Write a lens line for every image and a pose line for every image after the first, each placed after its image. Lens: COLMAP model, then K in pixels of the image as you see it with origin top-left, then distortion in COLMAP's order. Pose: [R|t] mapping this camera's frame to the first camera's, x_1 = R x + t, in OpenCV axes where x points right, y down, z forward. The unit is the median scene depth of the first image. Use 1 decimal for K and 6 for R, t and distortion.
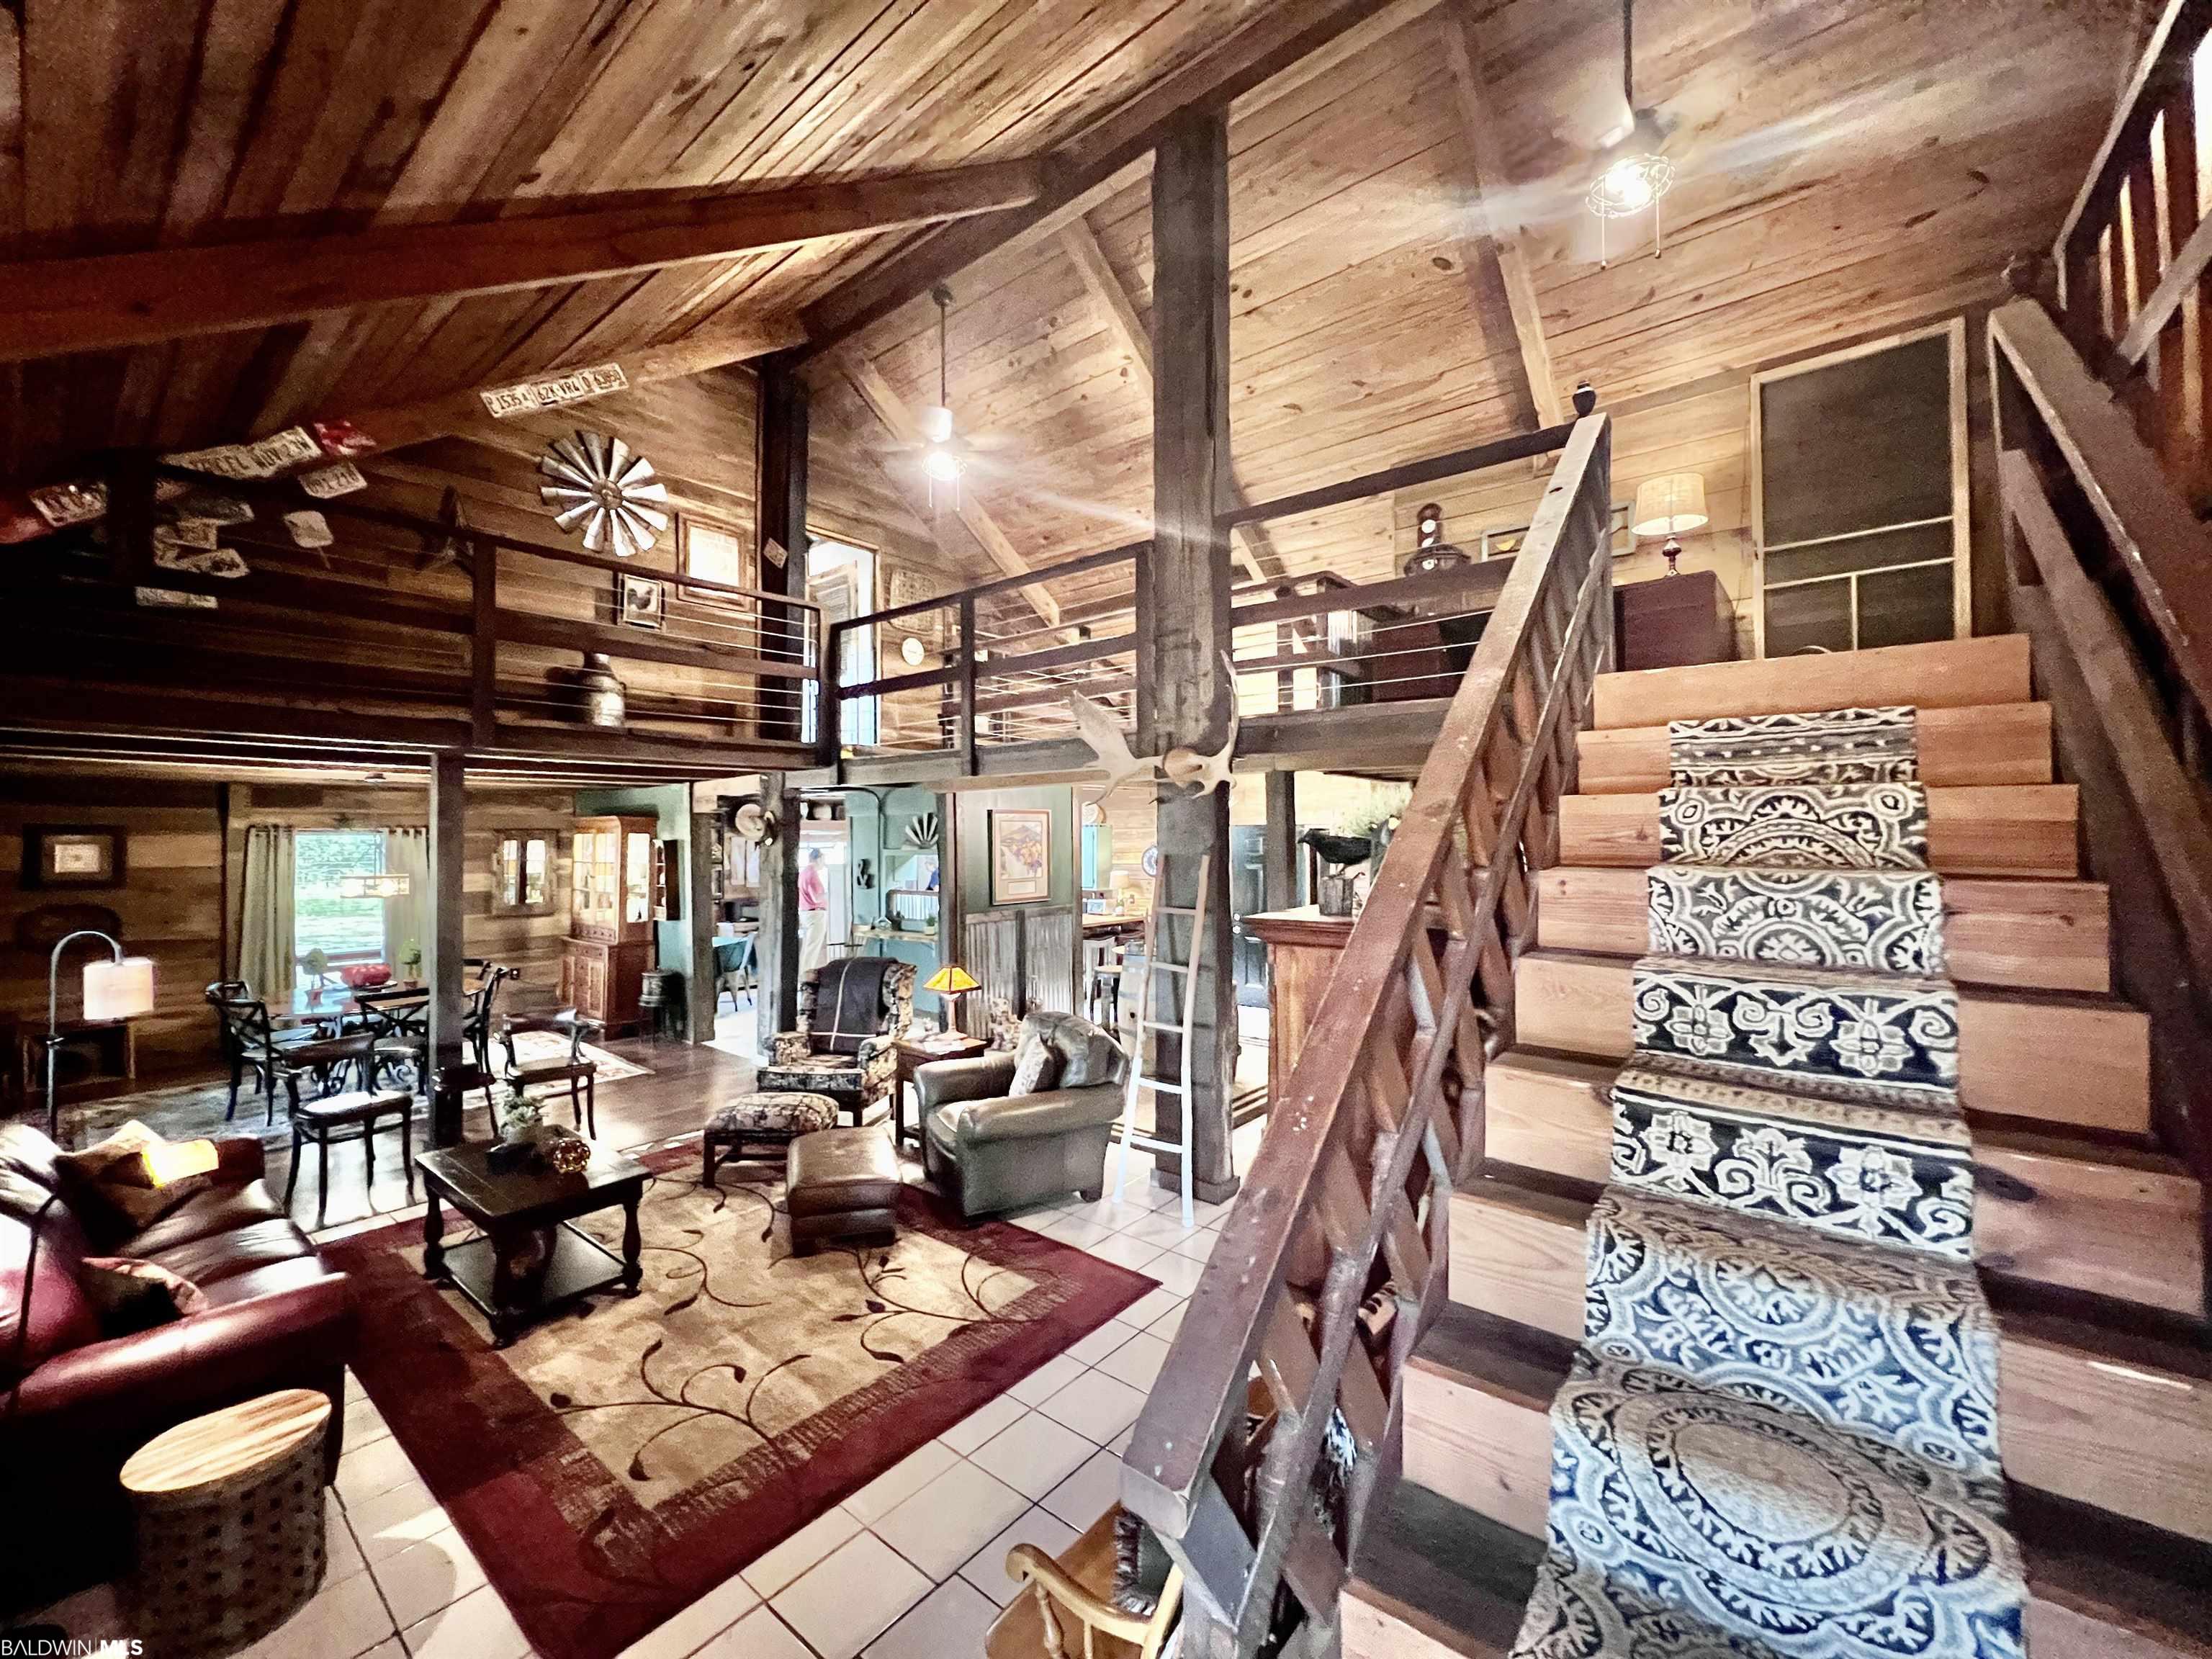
lens RADIAL K [[888.5, 0, 1097.8], [0, 888.5, 823.1], [0, 0, 1]] dist [-0.000086, -0.000179]
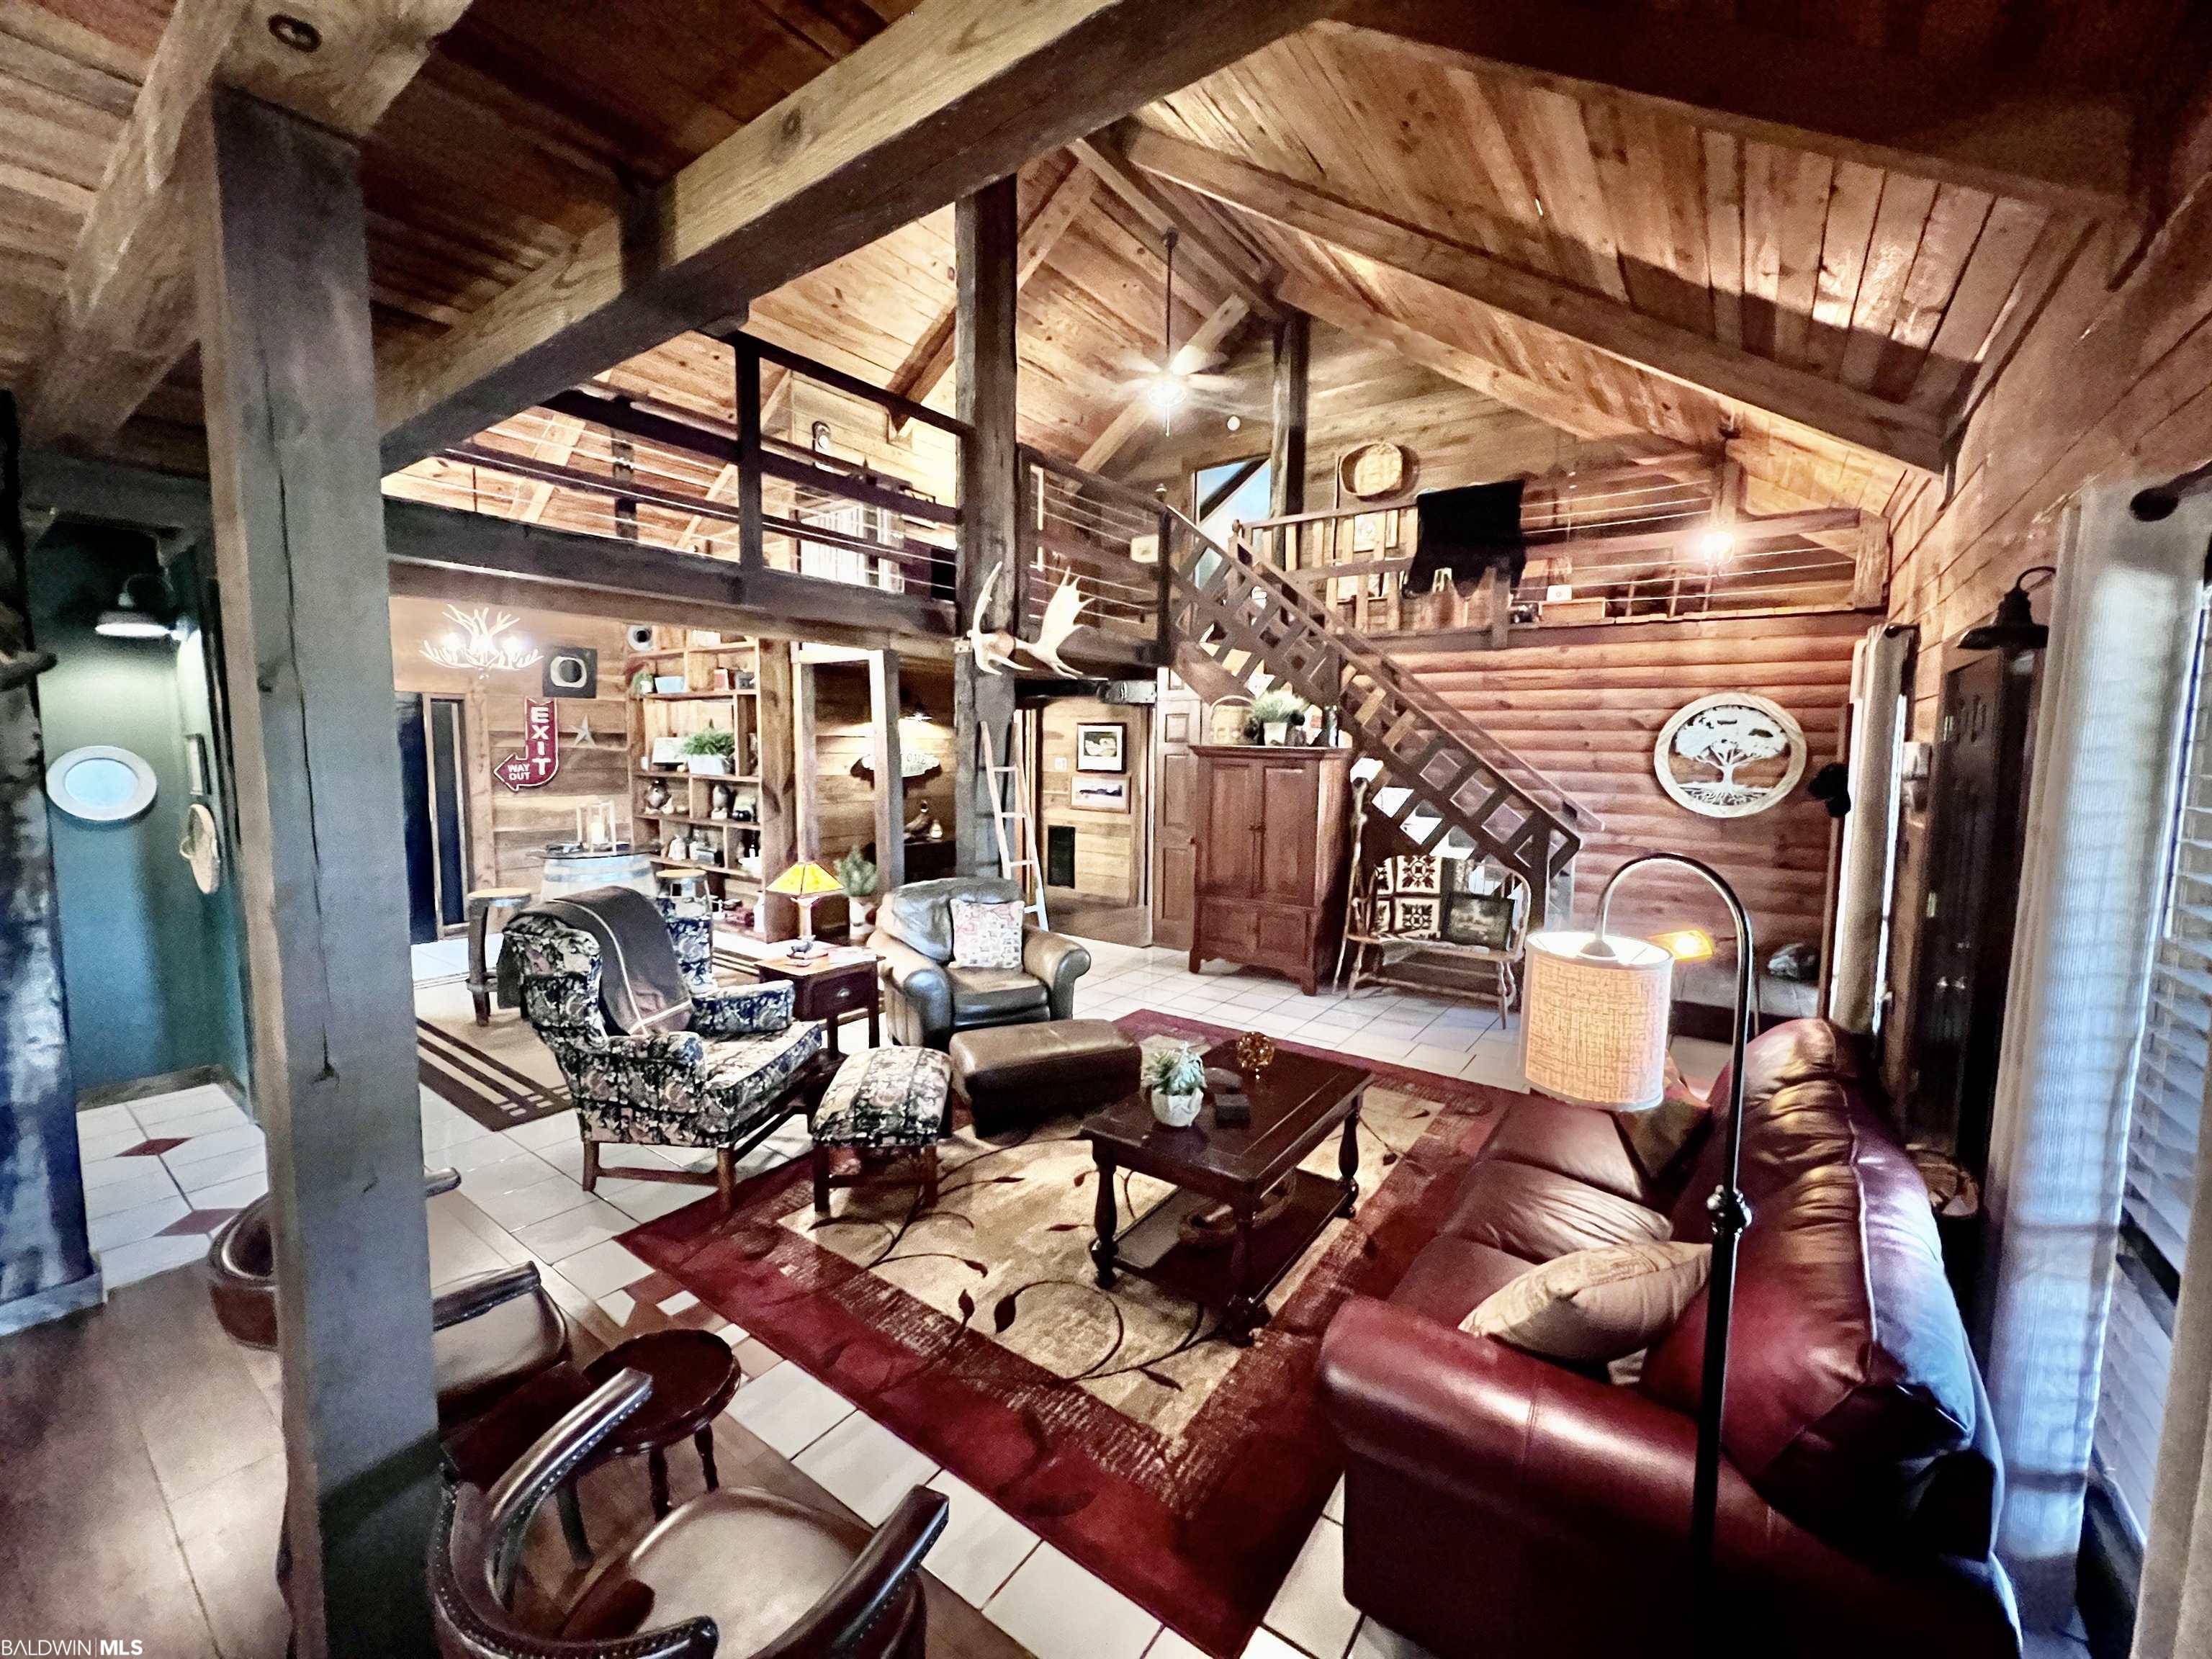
lens RADIAL K [[888.5, 0, 1105.7], [0, 888.5, 828.8], [0, 0, 1]] dist [-0.000086, -0.000179]
pose [[-0.057197, -0.093615, 0.993964, -1.474491], [-0.028975, 0.995330, 0.092076, 0.082966], [-0.997942, -0.023534, -0.059642, 1.240999]]
